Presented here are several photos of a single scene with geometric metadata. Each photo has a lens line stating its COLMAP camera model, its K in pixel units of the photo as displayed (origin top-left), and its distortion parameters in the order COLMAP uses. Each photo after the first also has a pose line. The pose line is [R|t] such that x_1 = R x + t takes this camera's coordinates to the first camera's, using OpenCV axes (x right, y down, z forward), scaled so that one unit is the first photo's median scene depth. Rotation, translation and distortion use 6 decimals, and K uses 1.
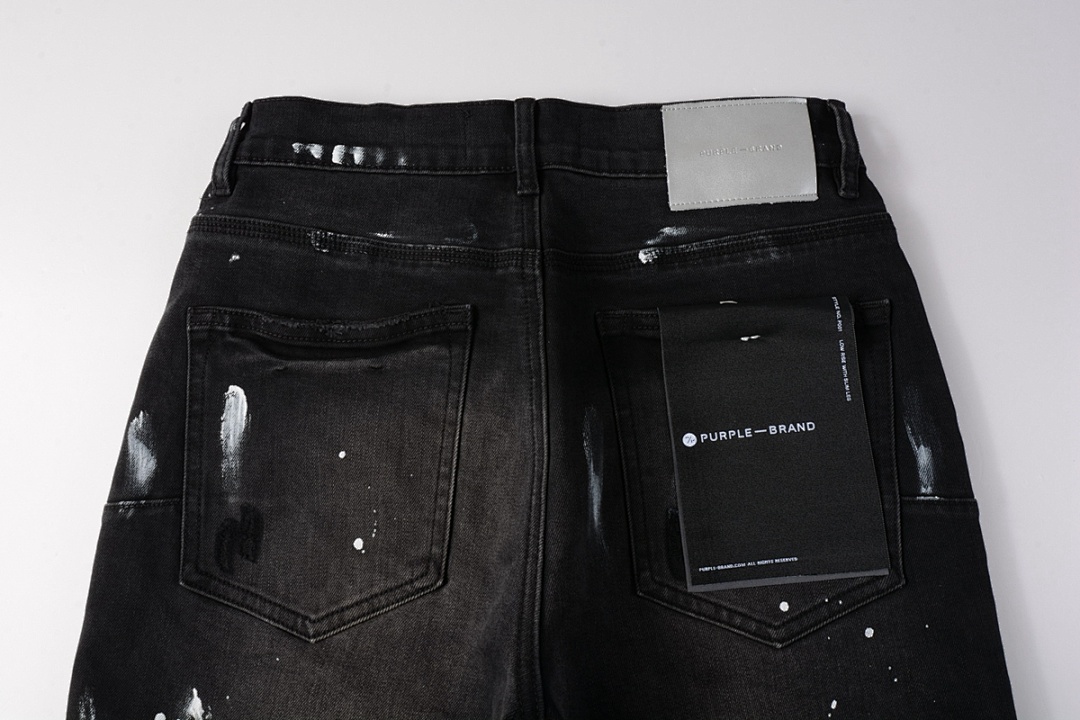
lens RADIAL K [[832.4, 0, 540.0], [0, 832.4, 360.0], [0, 0, 1]] dist [-0.030673, 0.004504]
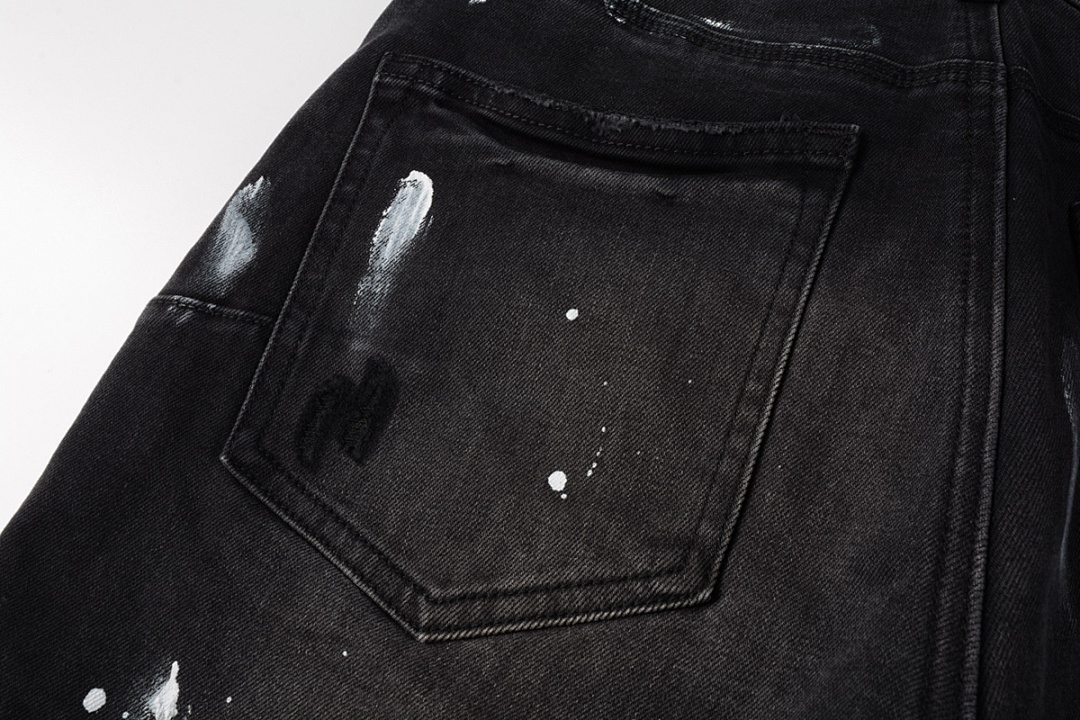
lens RADIAL K [[832.4, 0, 540.0], [0, 832.4, 360.0], [0, 0, 1]] dist [-0.030673, 0.004504]
pose [[0.955523, 0.246655, -0.161670, -0.163362], [-0.273635, 0.945953, -0.174060, 0.242610], [0.109999, 0.210557, 0.971373, 0.477513]]
